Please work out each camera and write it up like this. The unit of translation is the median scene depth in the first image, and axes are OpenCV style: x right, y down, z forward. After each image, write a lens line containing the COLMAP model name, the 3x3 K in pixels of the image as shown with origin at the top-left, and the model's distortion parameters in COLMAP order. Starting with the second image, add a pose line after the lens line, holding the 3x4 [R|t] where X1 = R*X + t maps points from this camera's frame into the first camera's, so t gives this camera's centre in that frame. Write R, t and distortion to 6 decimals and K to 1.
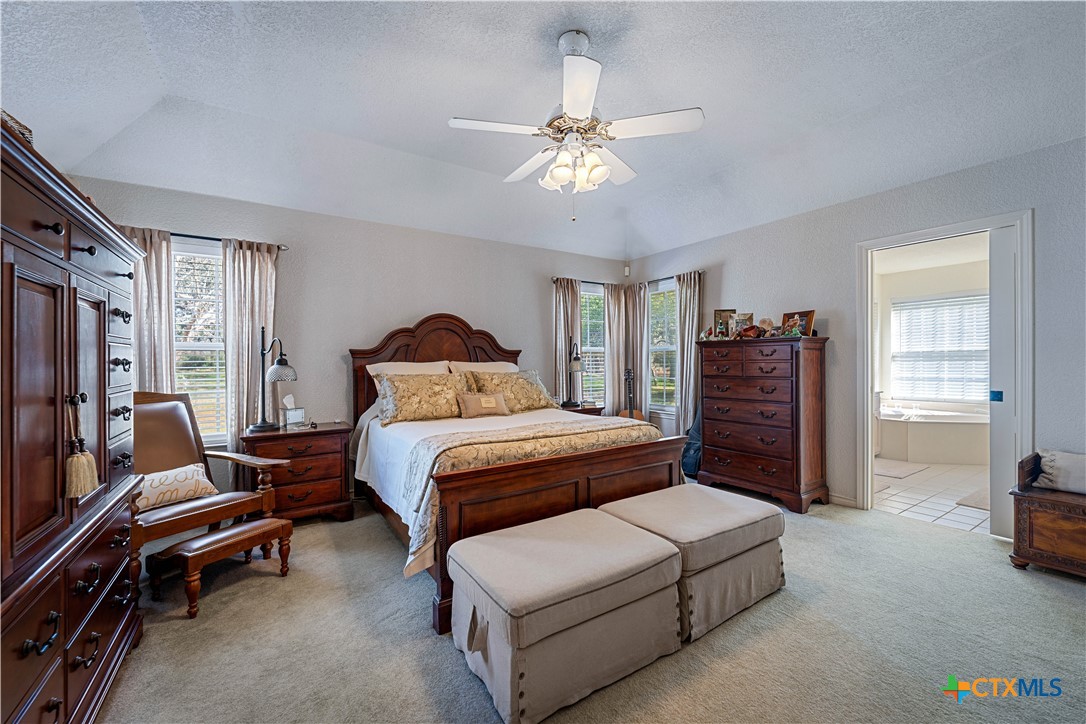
lens RADIAL K [[444.1, 0, 543.7], [0, 444.1, 364.2], [0, 0, 1]] dist [-0.000107, -0.000145]
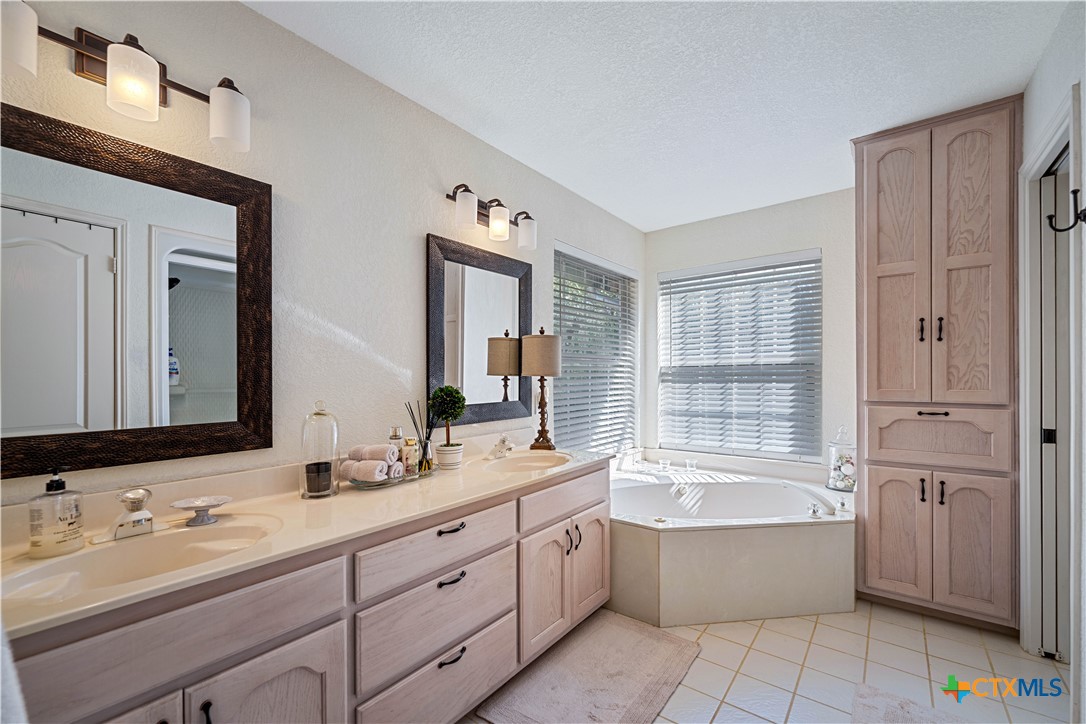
lens RADIAL K [[444.1, 0, 548.1], [0, 444.1, 380.6], [0, 0, 1]] dist [-0.000107, -0.000145]
pose [[0.939177, -0.002368, 0.343426, 0.473036], [0.002920, 0.999995, -0.001092, -0.009682], [-0.343422, 0.002028, 0.939179, 0.532802]]
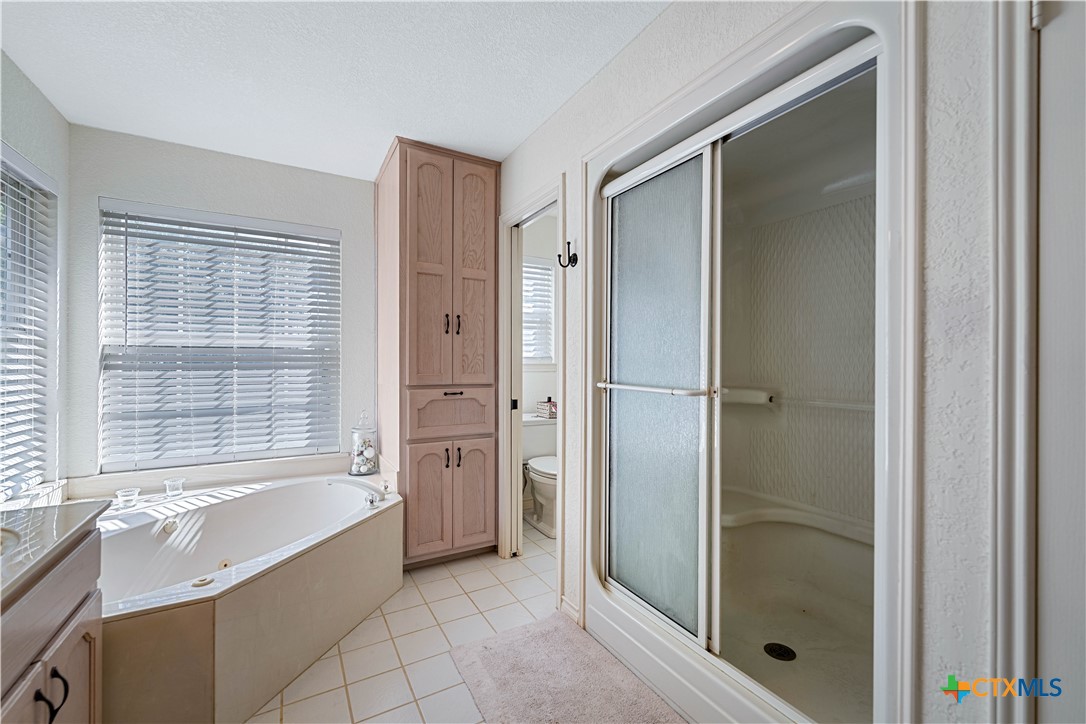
lens RADIAL K [[444.1, 0, 543.0], [0, 444.1, 365.7], [0, 0, 1]] dist [-0.000107, -0.000145]
pose [[0.043399, -0.000024, 0.999058, 0.456312], [0.003296, 0.999995, -0.000120, -0.009616], [-0.999052, 0.003298, 0.043399, 0.651262]]
